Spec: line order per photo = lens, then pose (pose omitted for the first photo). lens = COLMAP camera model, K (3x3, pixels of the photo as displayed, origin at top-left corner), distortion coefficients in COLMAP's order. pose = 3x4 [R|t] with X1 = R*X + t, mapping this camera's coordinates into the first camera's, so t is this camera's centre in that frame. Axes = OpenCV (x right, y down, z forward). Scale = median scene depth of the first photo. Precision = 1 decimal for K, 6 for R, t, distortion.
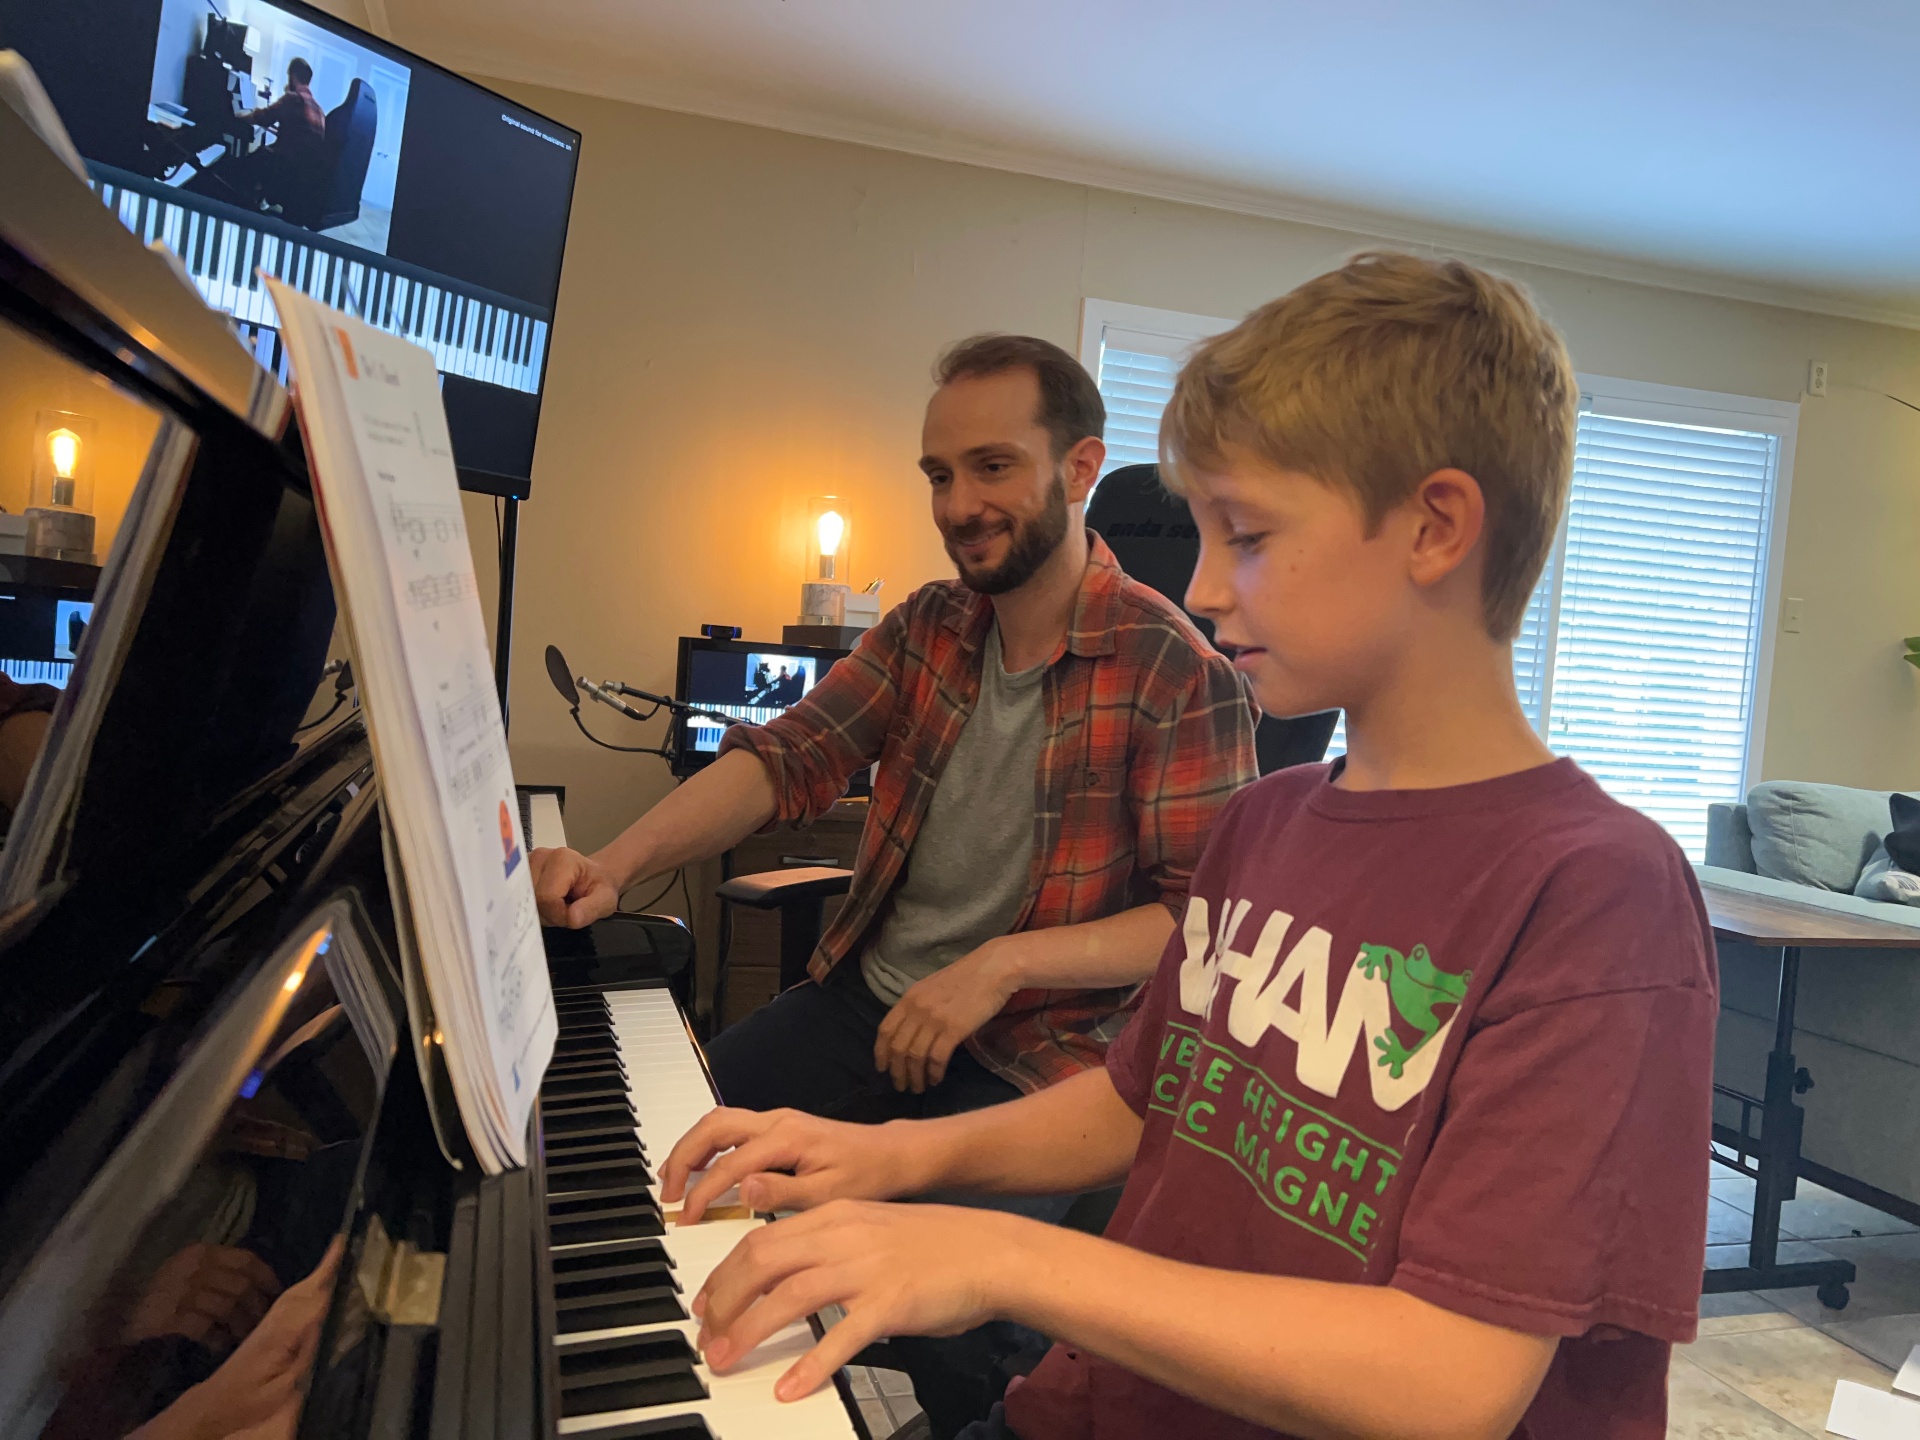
lens RADIAL K [[1422.9, 0, 960.0], [0, 1422.9, 720.0], [0, 0, 1]] dist [0.223844, -0.224025]
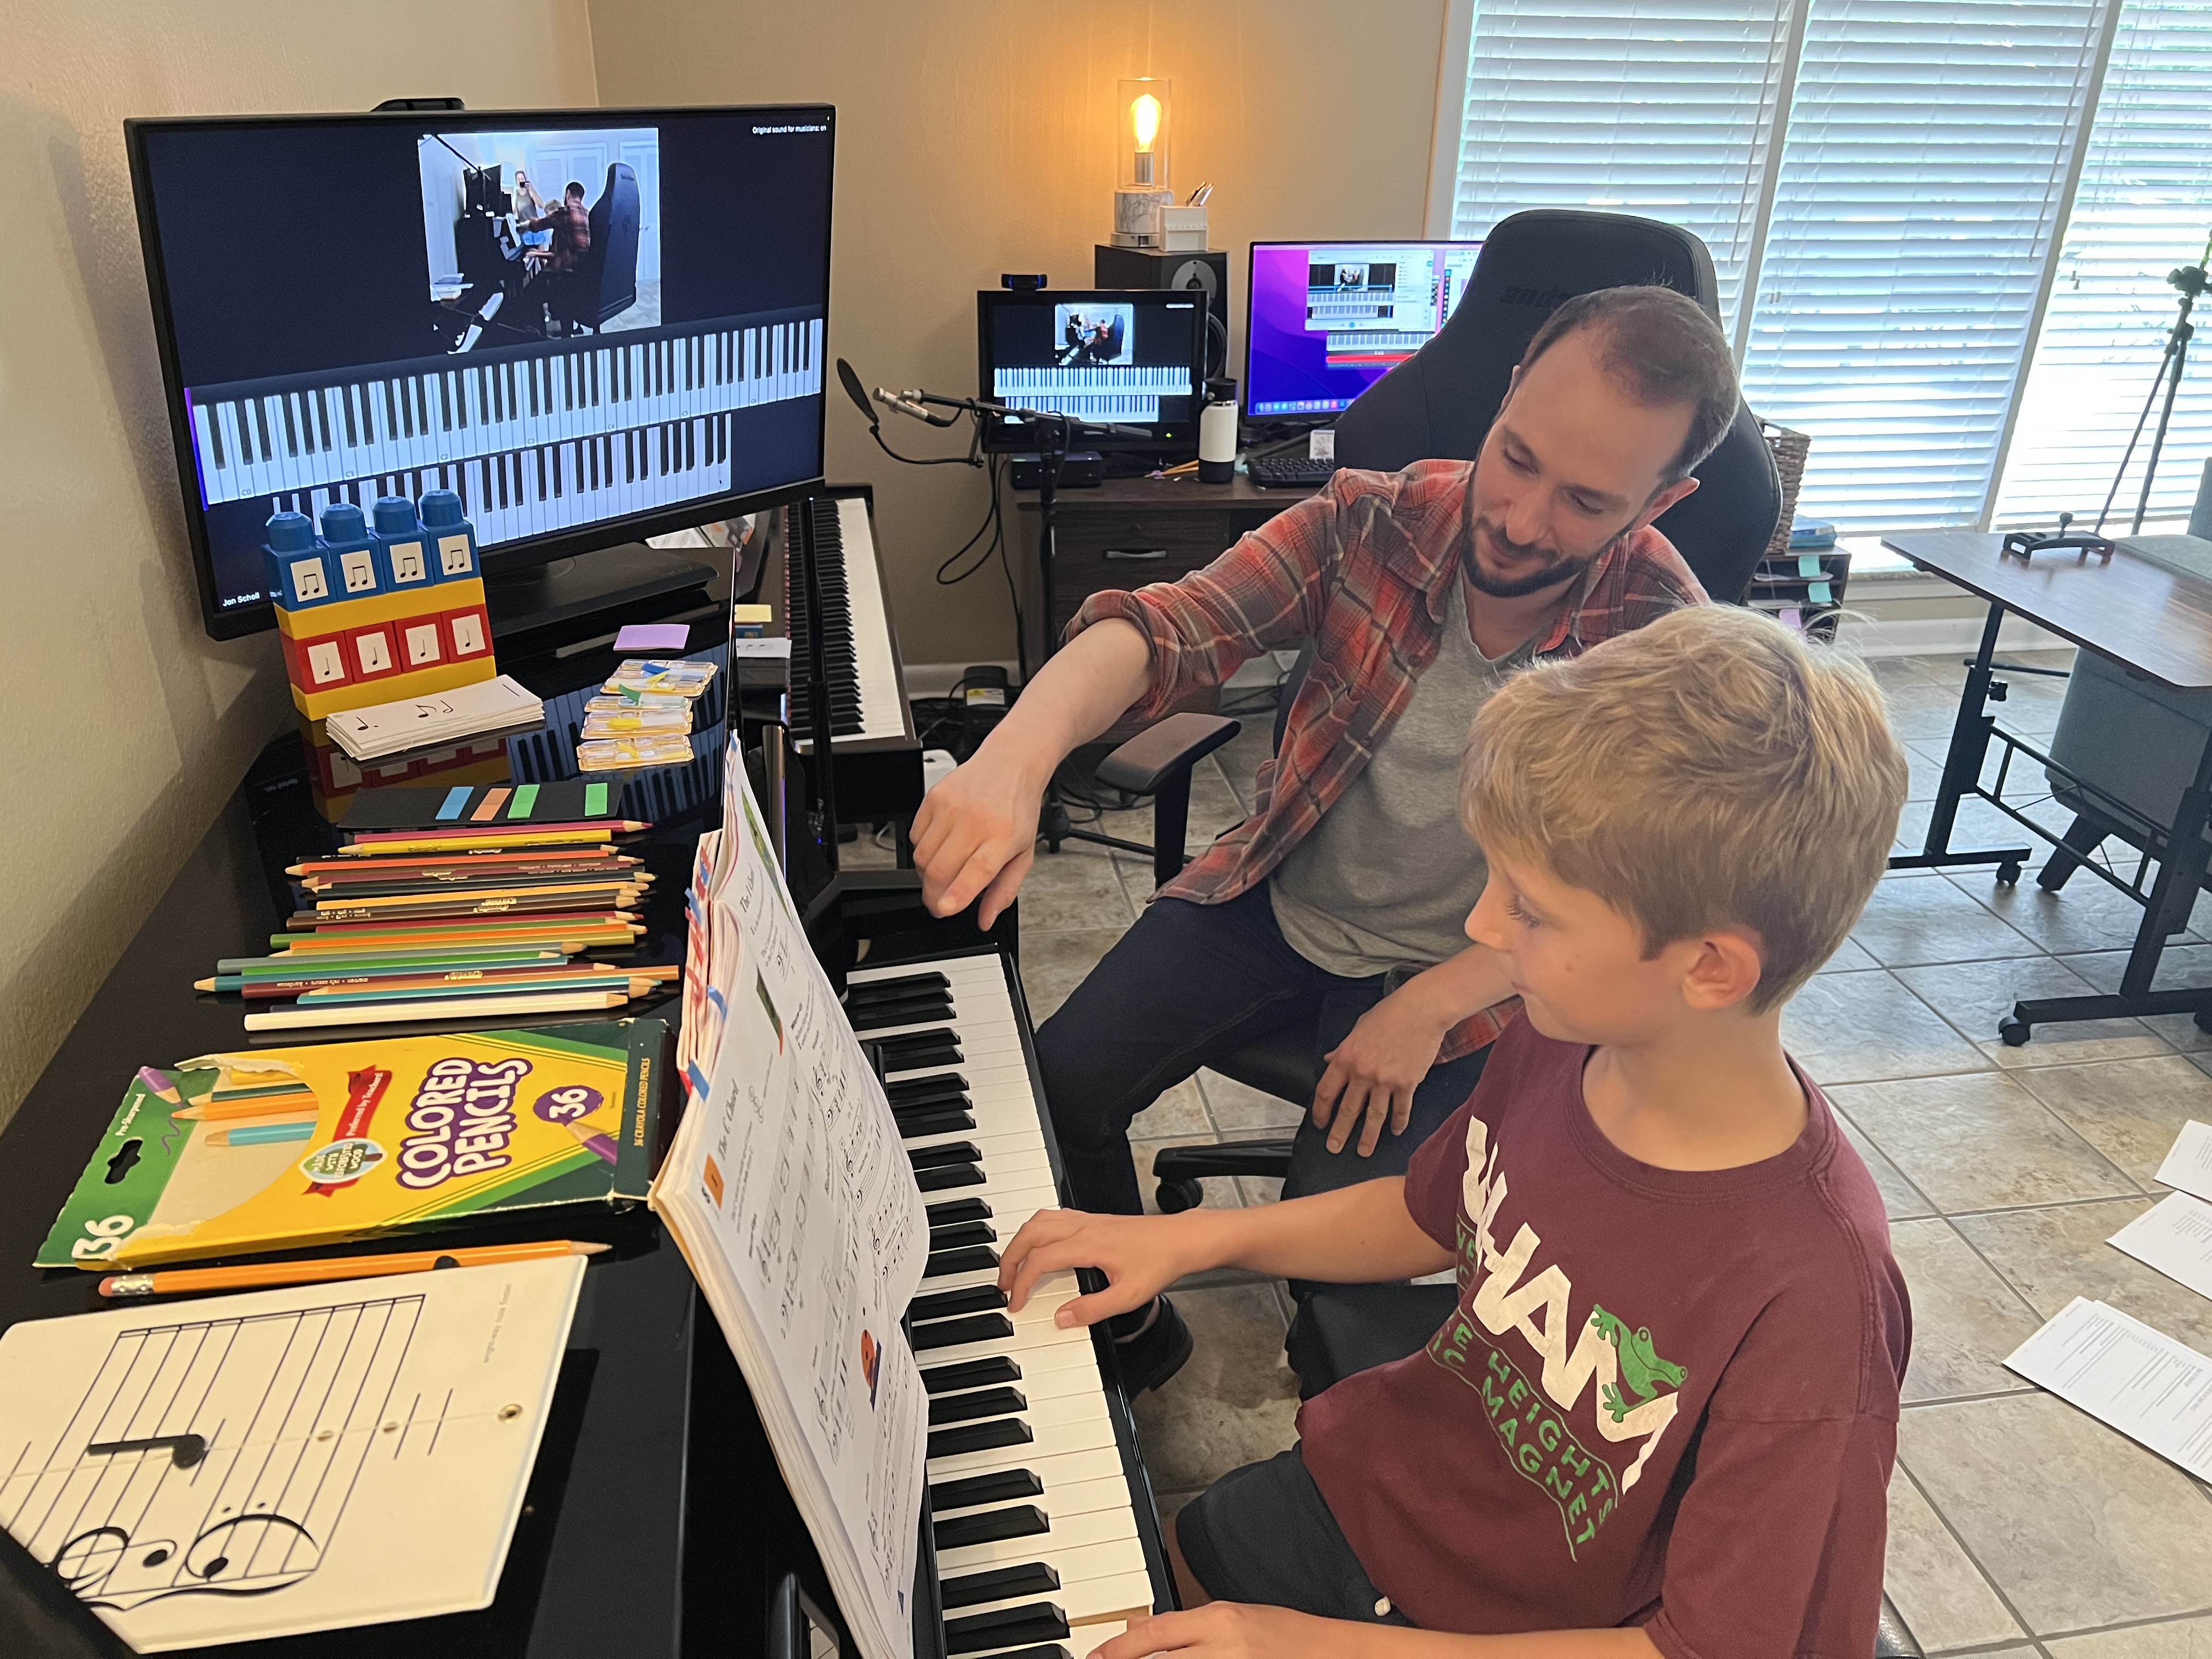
lens RADIAL K [[1629.3, 0, 1053.1], [0, 1629.3, 833.1], [0, 0, 1]] dist [0.000684, 0.001415]
pose [[0.986309, -0.000059, -0.164905, 0.018663], [0.065720, 0.917294, 0.392750, -0.218470], [0.151243, -0.398211, 0.904740, -0.022855]]
